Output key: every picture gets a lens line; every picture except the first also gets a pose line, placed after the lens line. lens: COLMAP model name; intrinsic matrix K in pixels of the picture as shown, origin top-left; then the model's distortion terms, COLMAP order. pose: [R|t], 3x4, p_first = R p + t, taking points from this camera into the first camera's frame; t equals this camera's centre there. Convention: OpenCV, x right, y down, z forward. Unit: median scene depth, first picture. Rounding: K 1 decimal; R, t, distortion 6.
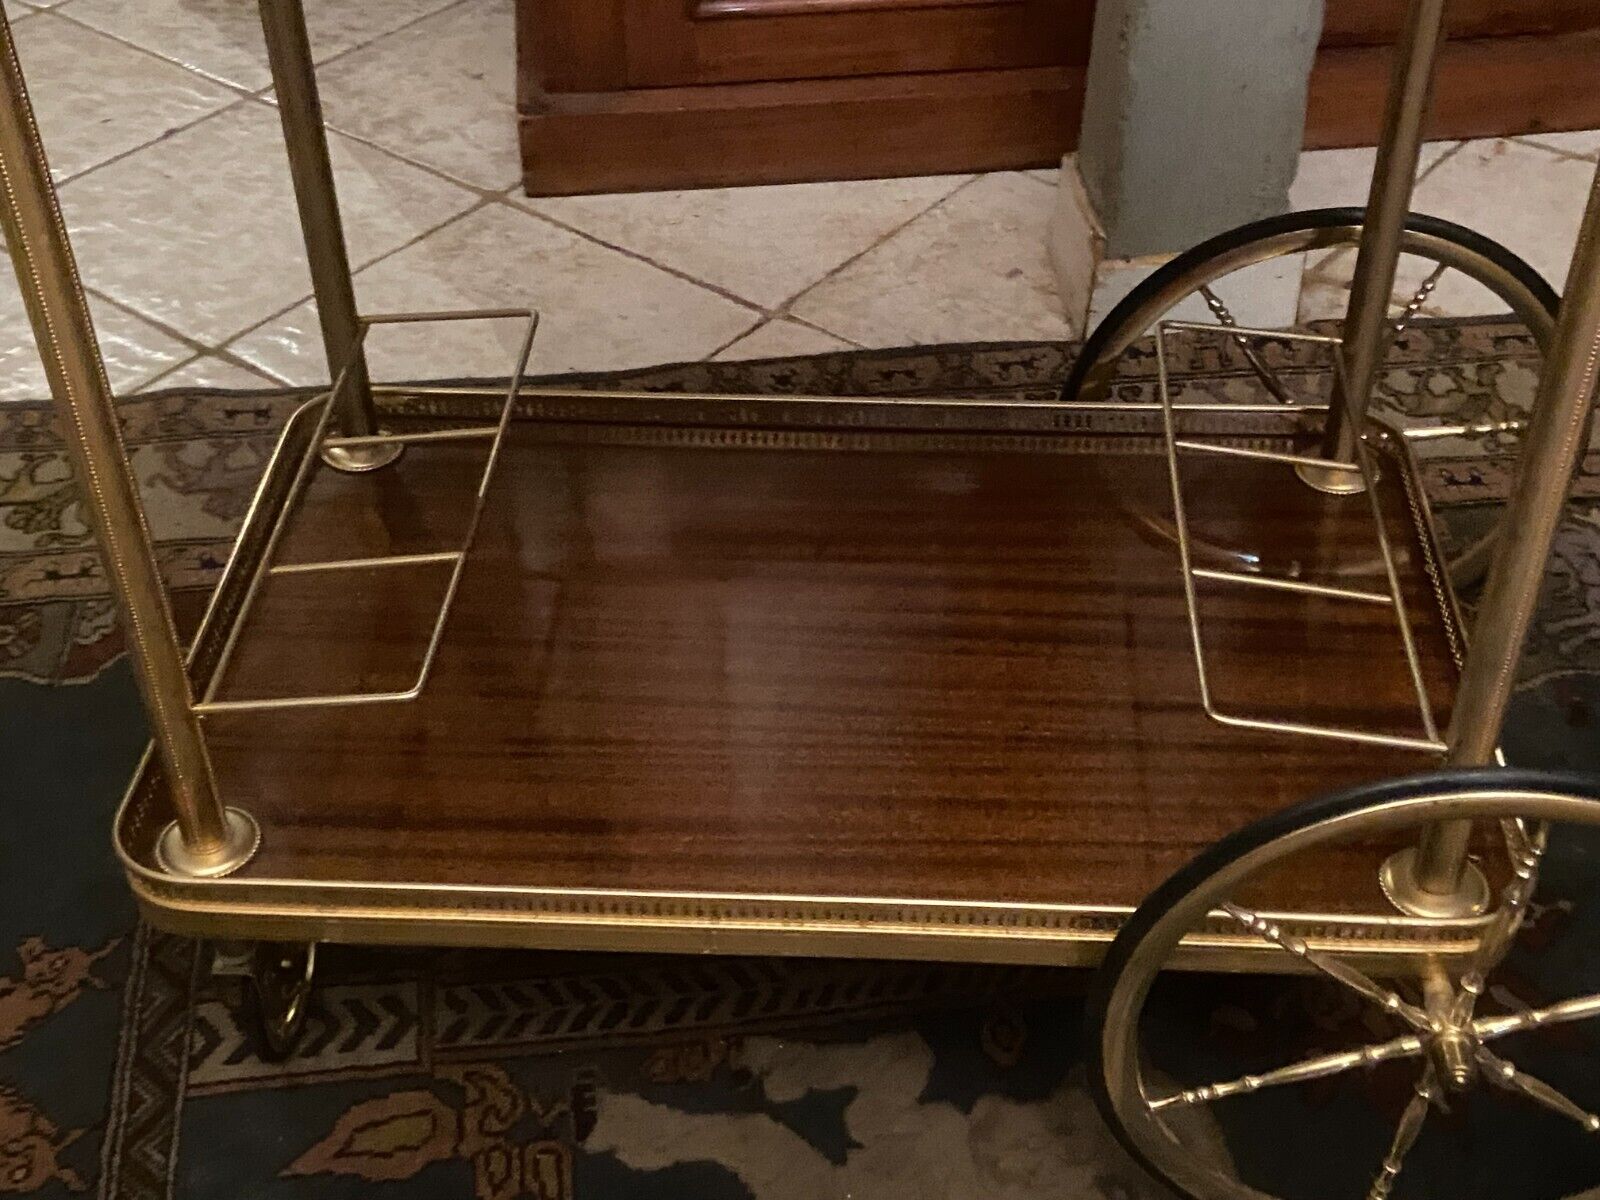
lens RADIAL K [[2067.9, 0, 812.2], [0, 2067.9, 632.9], [0, 0, 1]] dist [0.083856, 0.000000]
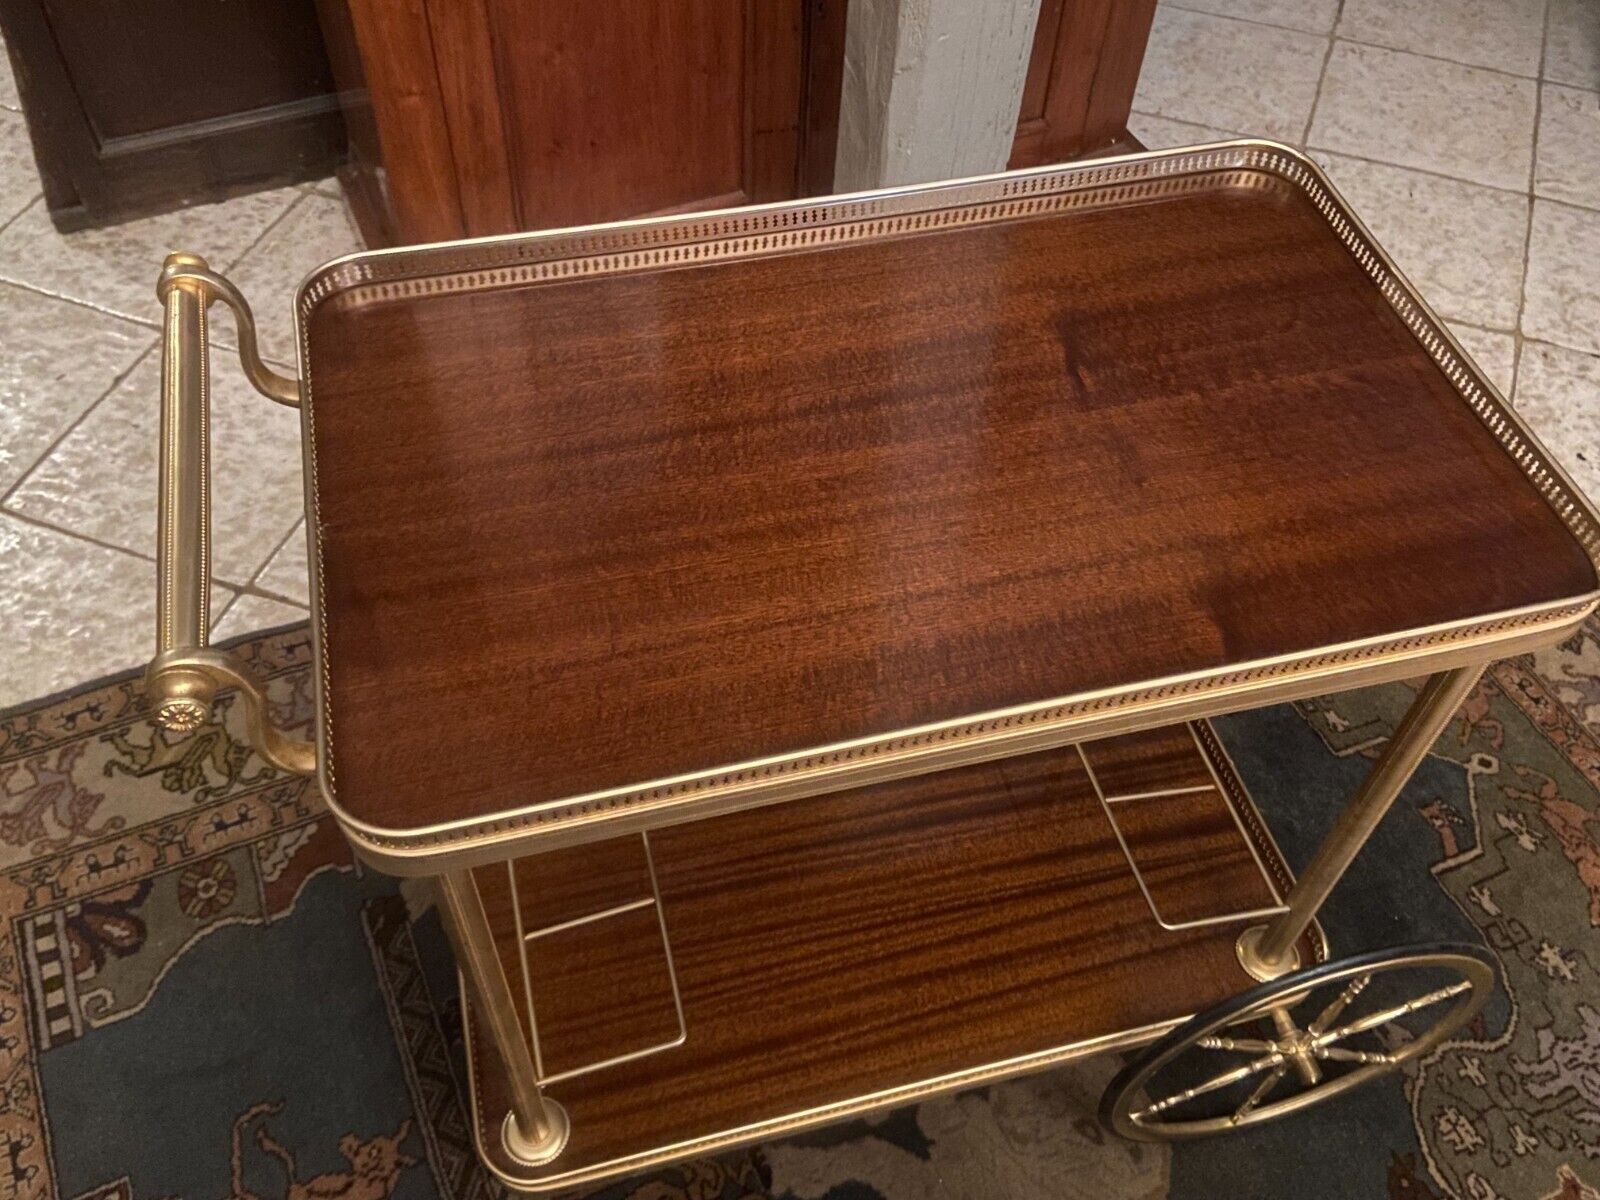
lens RADIAL K [[1404.9, 0, 788.5], [0, 1404.9, 609.2], [0, 0, 1]] dist [0.111337, -0.127080]
pose [[0.953784, -0.214811, 0.210127, -0.153343], [0.166532, 0.959924, 0.225419, -0.283042], [-0.250128, -0.180008, 0.951332, 0.025709]]
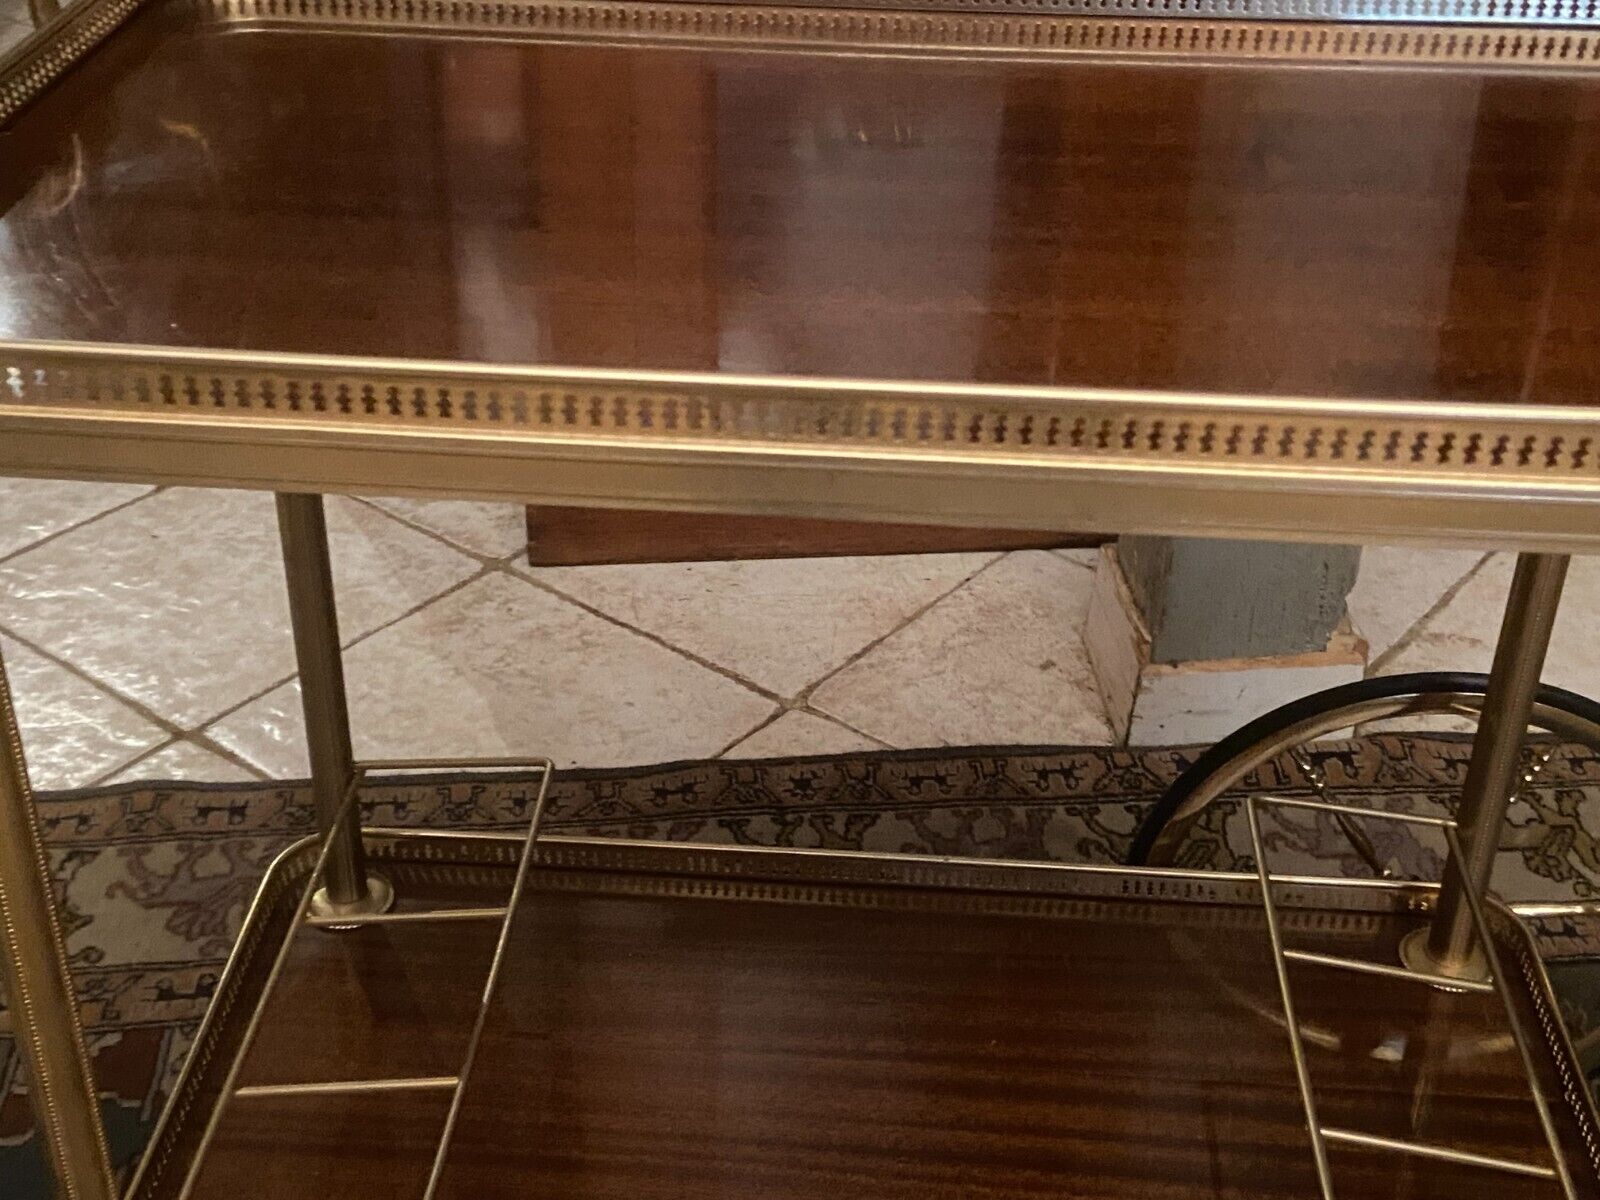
lens RADIAL K [[2067.9, 0, 776.0], [0, 2067.9, 604.3], [0, 0, 1]] dist [0.083856, 0.000000]
pose [[0.999680, 0.025222, -0.001997, -0.026254], [-0.025253, 0.989850, -0.139855, -0.072120], [-0.001551, 0.139861, 0.990170, 0.074412]]
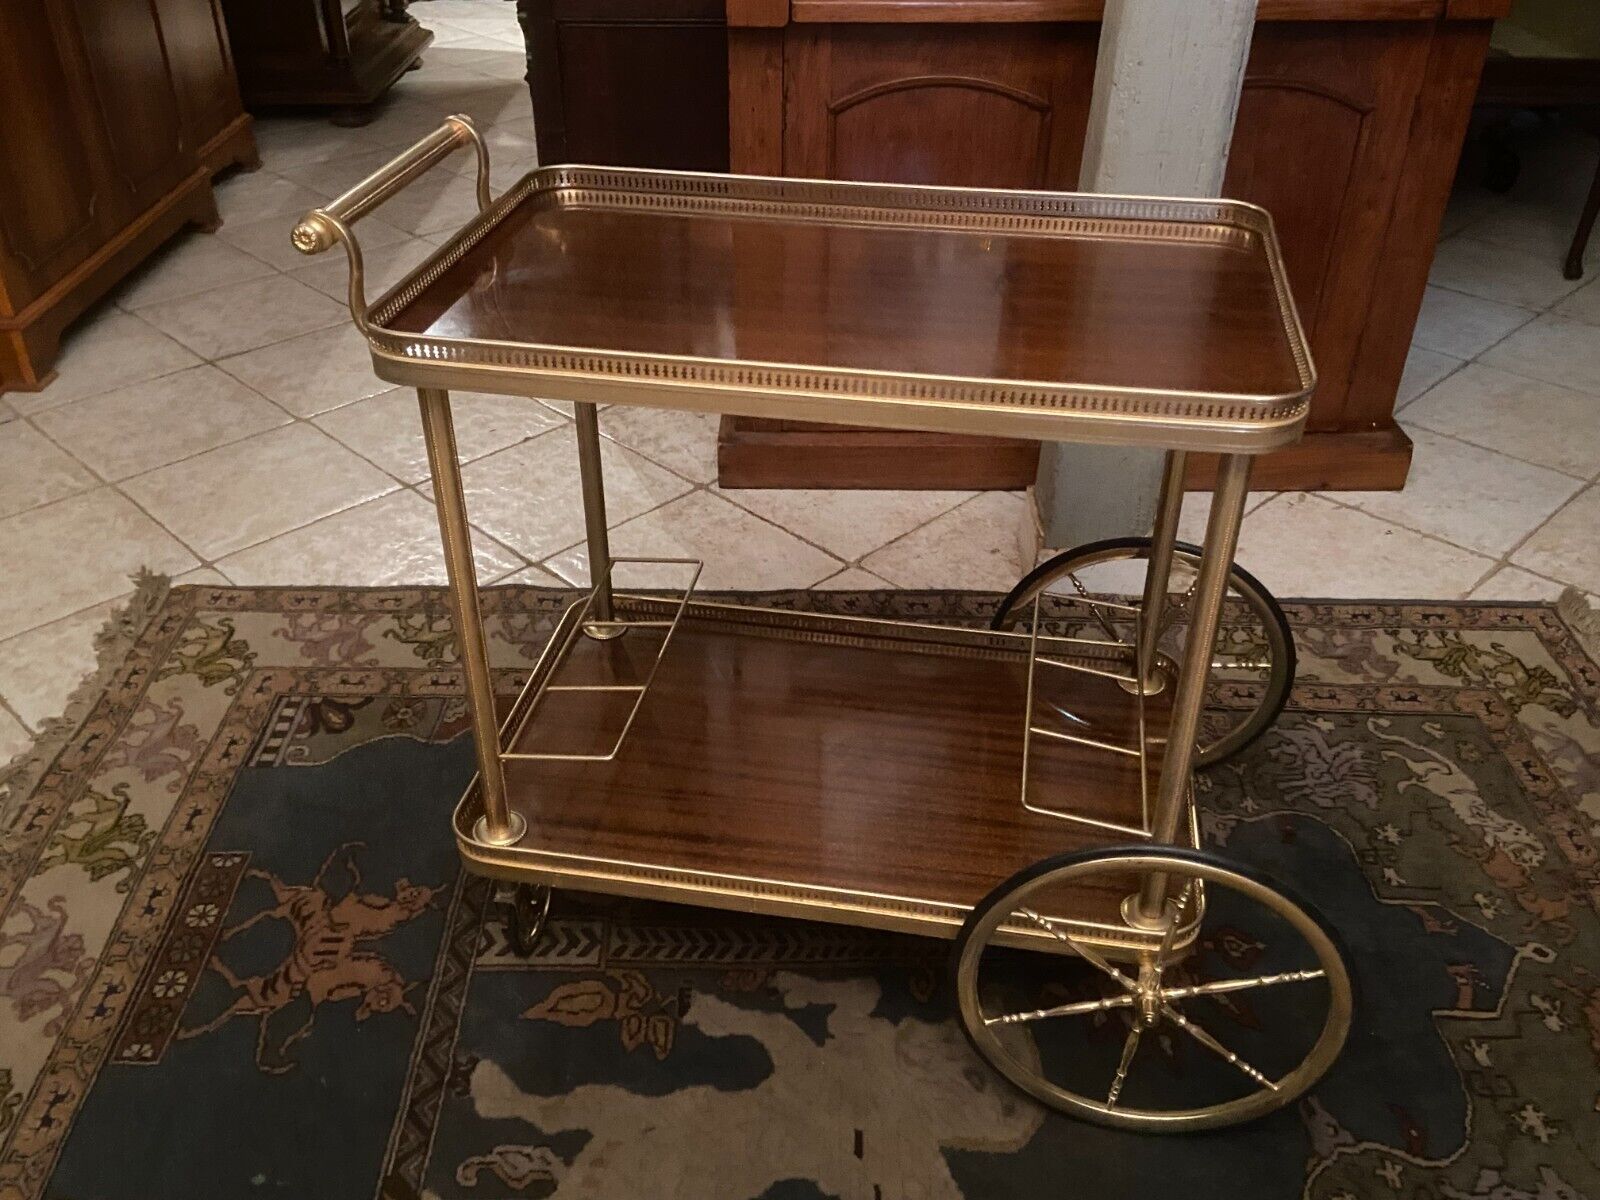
lens RADIAL K [[1404.9, 0, 785.5], [0, 1404.9, 585.8], [0, 0, 1]] dist [0.111337, -0.127080]
pose [[0.991719, 0.073402, -0.105378, 0.054860], [-0.085717, 0.989362, -0.117536, 0.006501], [0.095630, 0.125596, 0.987462, -0.172512]]
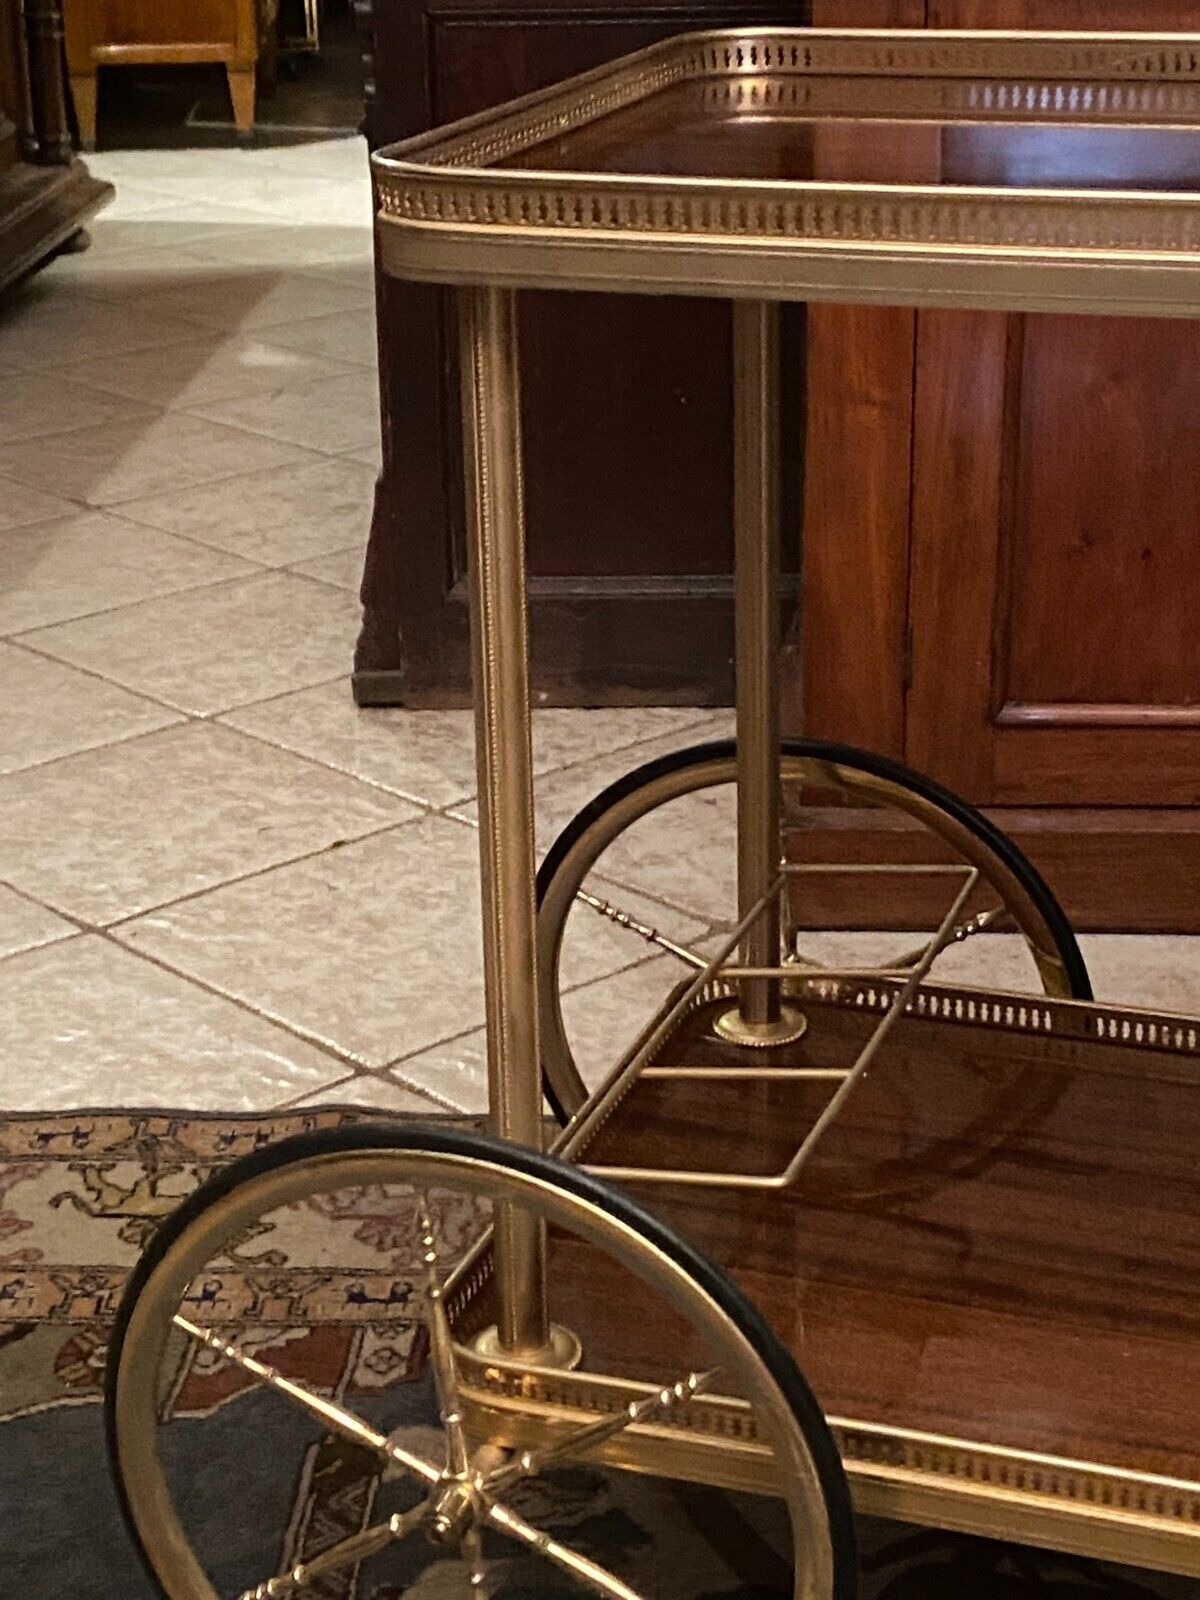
lens RADIAL K [[2930.7, 0, 556.7], [0, 2930.7, 754.7], [0, 0, 1]] dist [0.113188, 0.000000]
pose [[0.983483, 0.046317, -0.174975, -0.026812], [-0.102630, 0.938982, -0.328300, 0.118749], [0.149092, 0.340835, 0.928226, -0.084948]]
